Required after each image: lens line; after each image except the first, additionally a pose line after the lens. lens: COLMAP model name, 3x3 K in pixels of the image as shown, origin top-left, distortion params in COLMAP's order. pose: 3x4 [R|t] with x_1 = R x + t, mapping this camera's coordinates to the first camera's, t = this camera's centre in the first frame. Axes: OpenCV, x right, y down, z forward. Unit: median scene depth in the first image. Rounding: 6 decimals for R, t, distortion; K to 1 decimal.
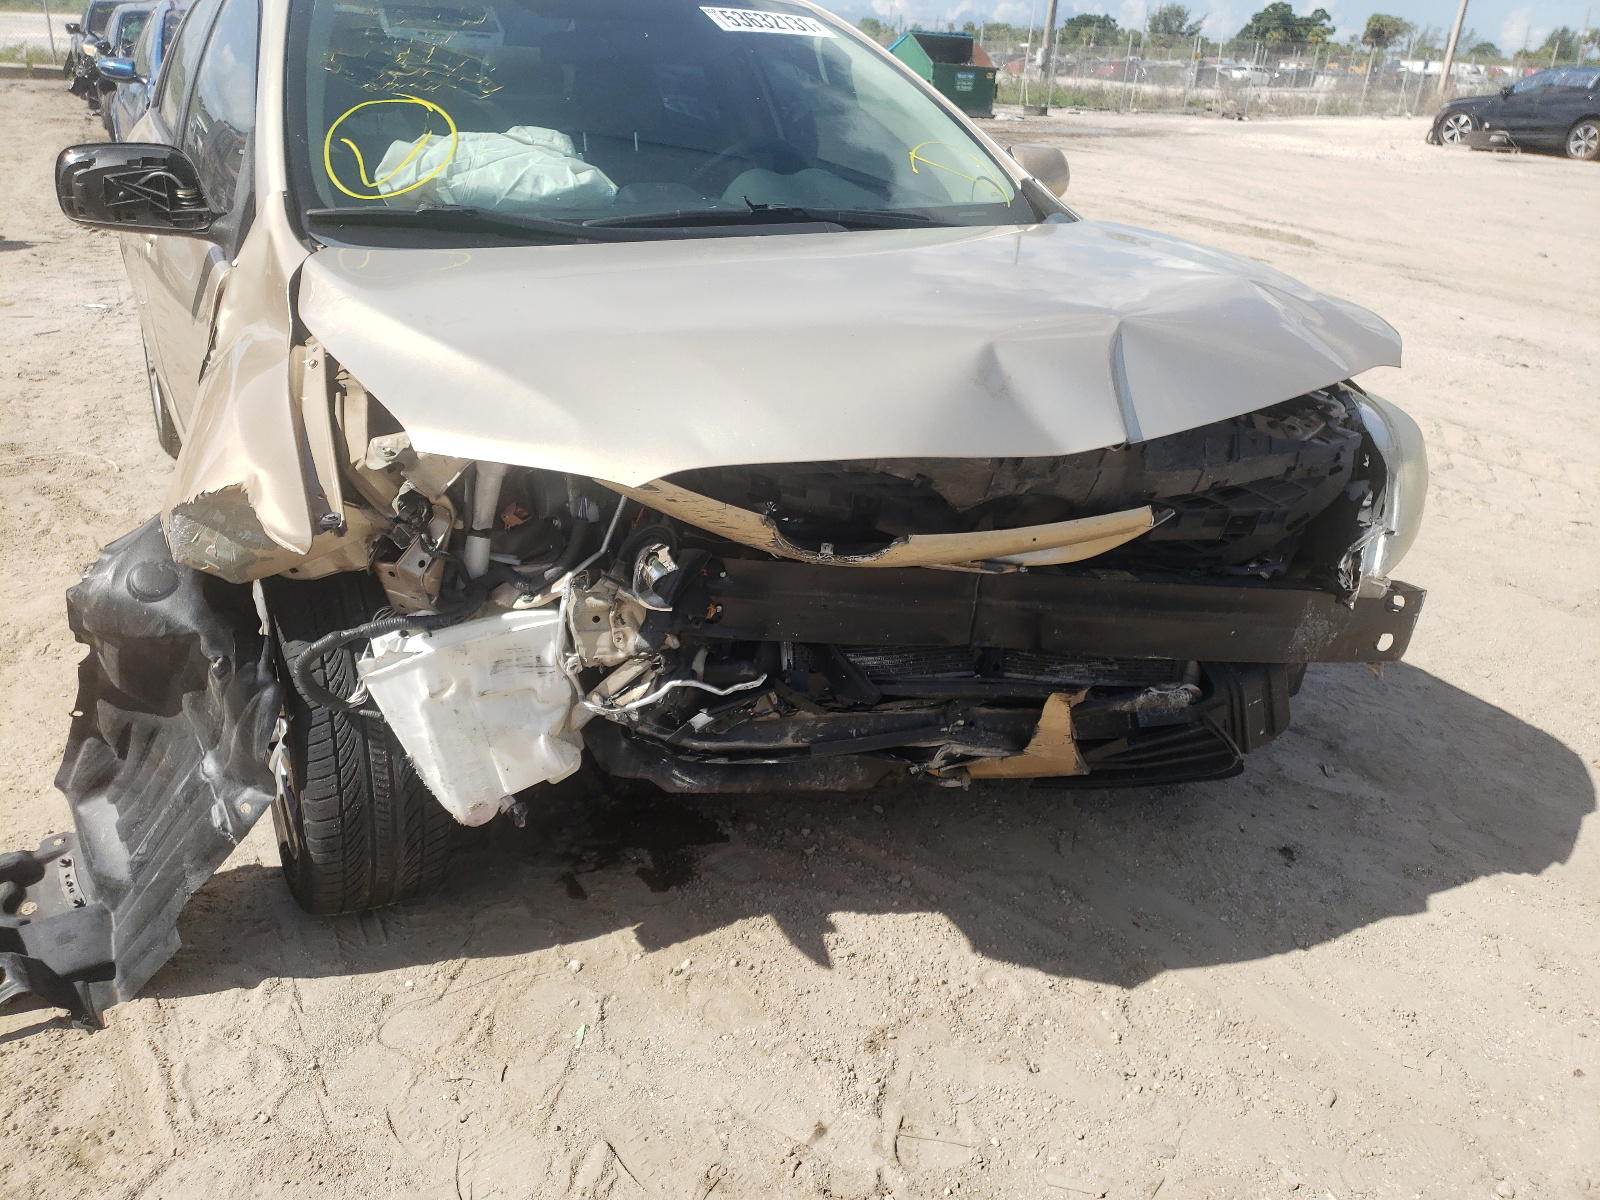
lens RADIAL K [[1287.1, 0, 800.0], [0, 1287.1, 600.0], [0, 0, 1]] dist [0.062545, -0.066098]
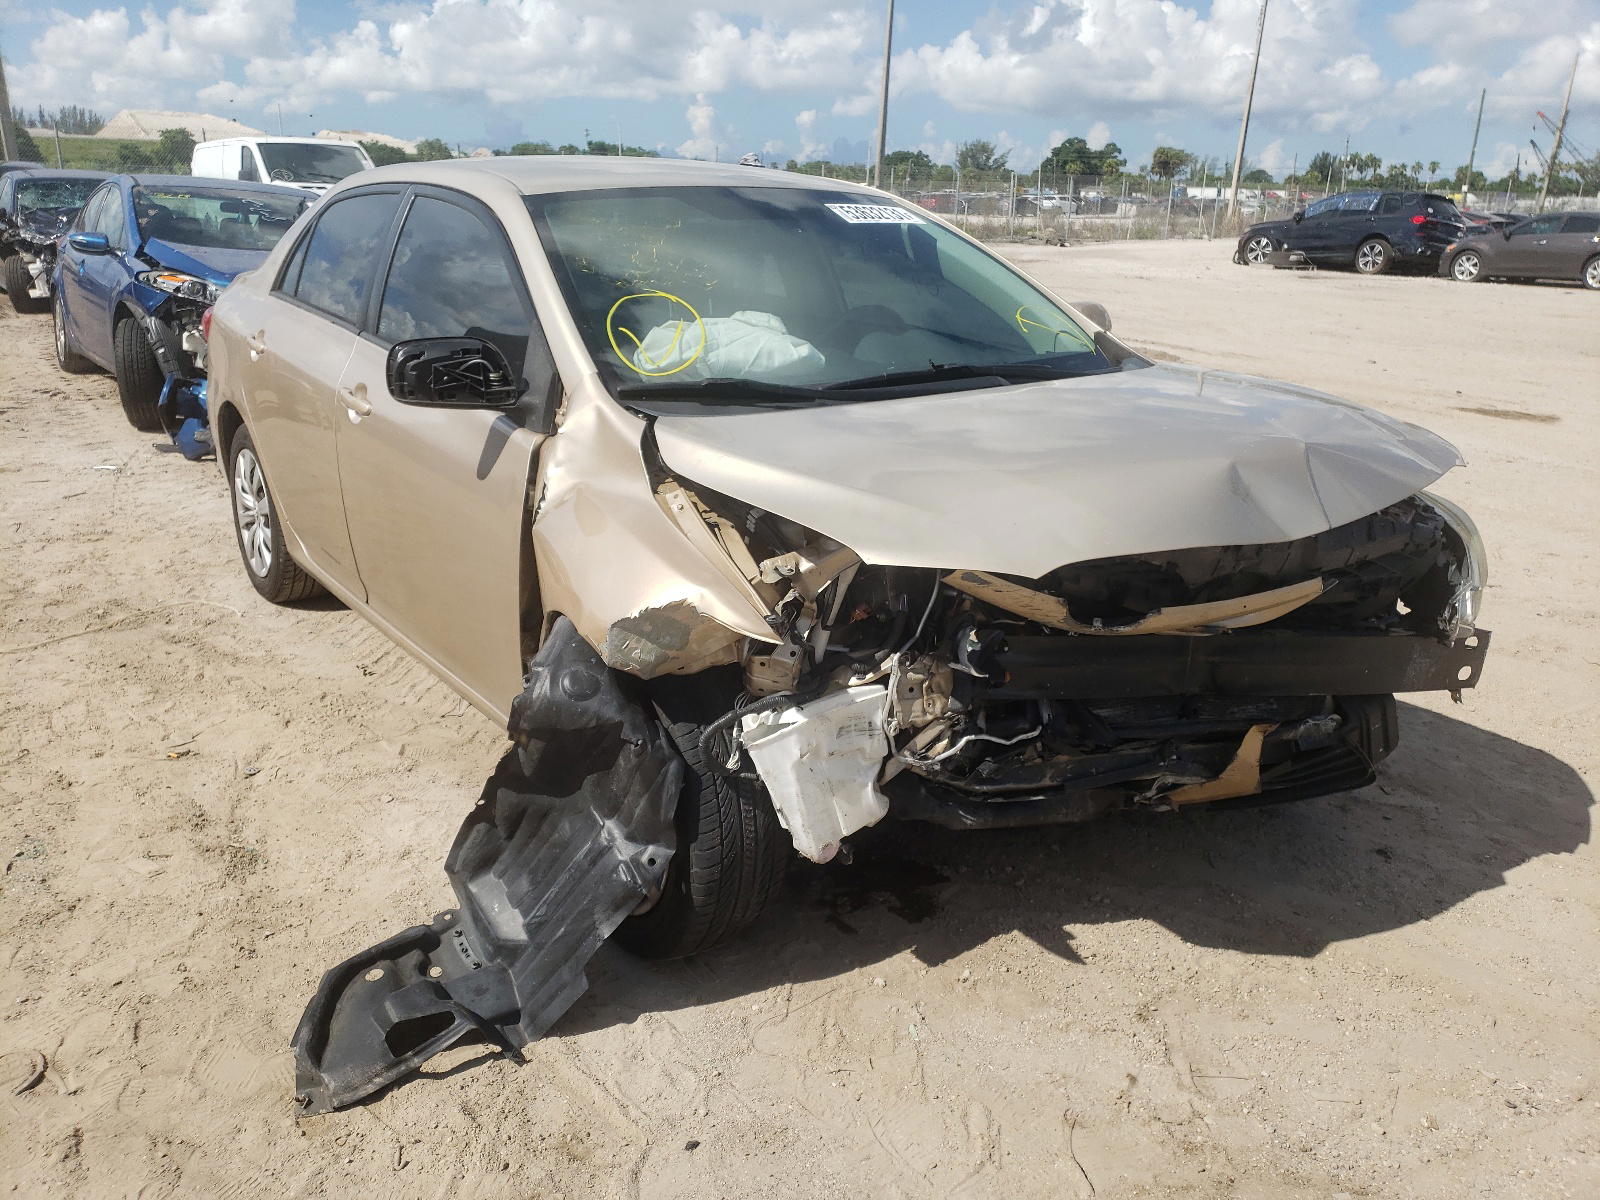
lens RADIAL K [[1304.7, 0, 800.0], [0, 1304.7, 600.0], [0, 0, 1]] dist [0.052137, -0.013620]
pose [[0.989578, -0.060173, 0.130819, -0.392924], [0.071796, 0.993703, -0.086026, 0.026178], [-0.124819, 0.094521, 0.987667, -0.243965]]
